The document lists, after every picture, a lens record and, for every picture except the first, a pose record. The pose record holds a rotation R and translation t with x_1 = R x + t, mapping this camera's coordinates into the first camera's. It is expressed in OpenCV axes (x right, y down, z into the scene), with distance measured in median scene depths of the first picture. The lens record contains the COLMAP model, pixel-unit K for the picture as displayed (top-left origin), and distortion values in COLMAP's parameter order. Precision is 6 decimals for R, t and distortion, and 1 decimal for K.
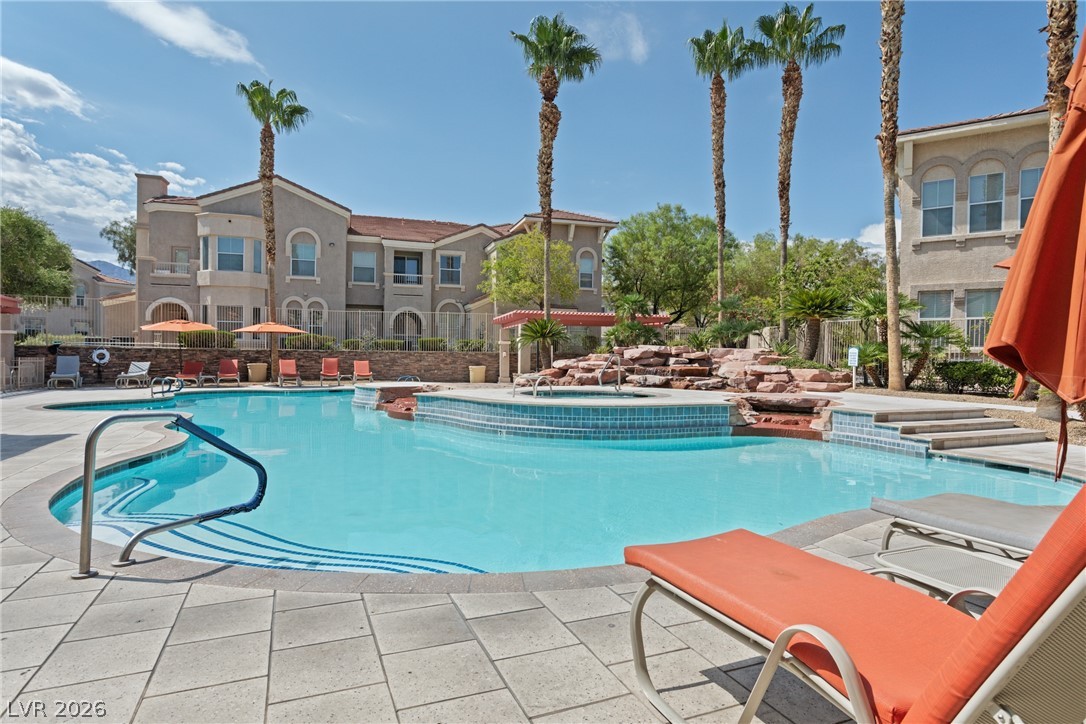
lens RADIAL K [[598.9, 0, 543.0], [0, 598.9, 362.0], [0, 0, 1]] dist [0.000635, 0.000574]
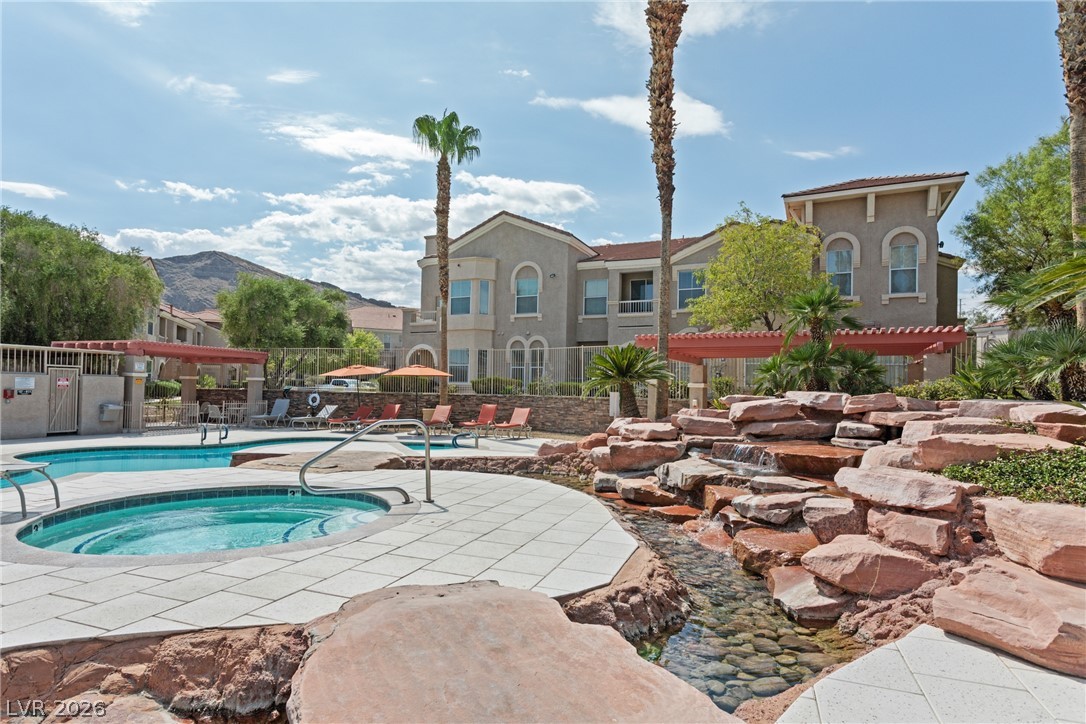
lens RADIAL K [[583.6, 0, 543.4], [0, 583.6, 376.6], [0, 0, 1]] dist [0.001516, 0.000473]
pose [[0.734259, -0.013627, -0.678732, 0.273543], [-0.015870, 0.999181, -0.037230, -0.016156], [0.678683, 0.038108, 0.733442, 0.435195]]
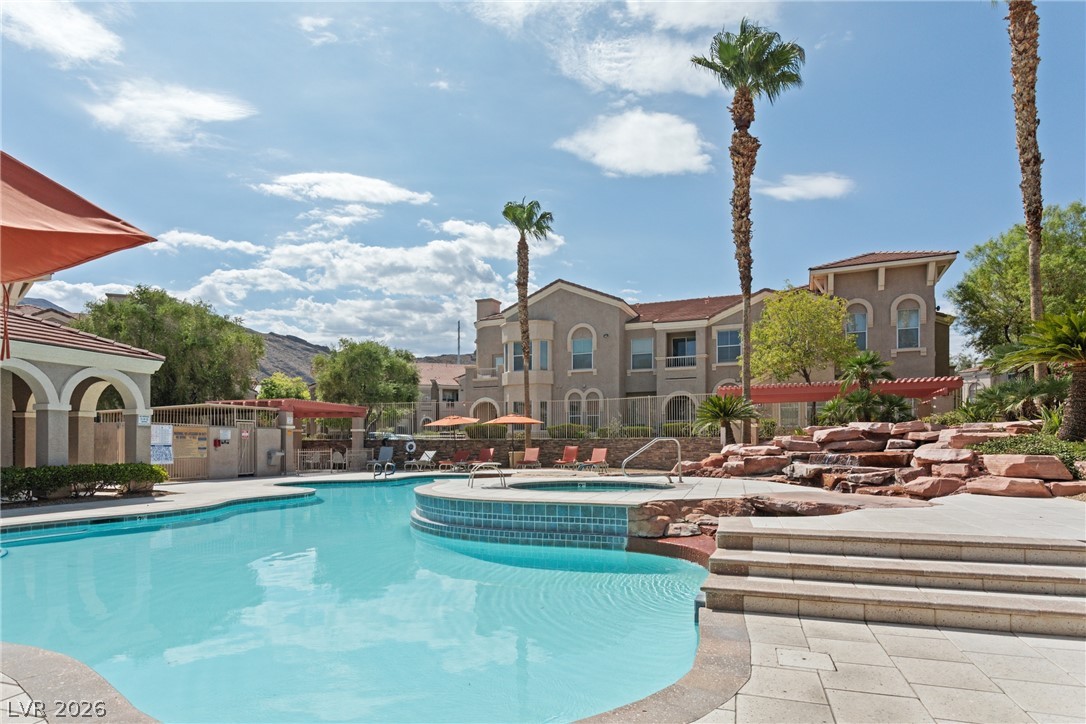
lens RADIAL K [[606.4, 0, 541.0], [0, 606.4, 441.7], [0, 0, 1]] dist [0.000651, 0.001573]
pose [[0.756915, -0.016789, -0.653298, 0.292128], [0.007214, 0.999824, -0.017337, 0.003881], [0.653474, 0.008410, 0.756902, 0.170169]]
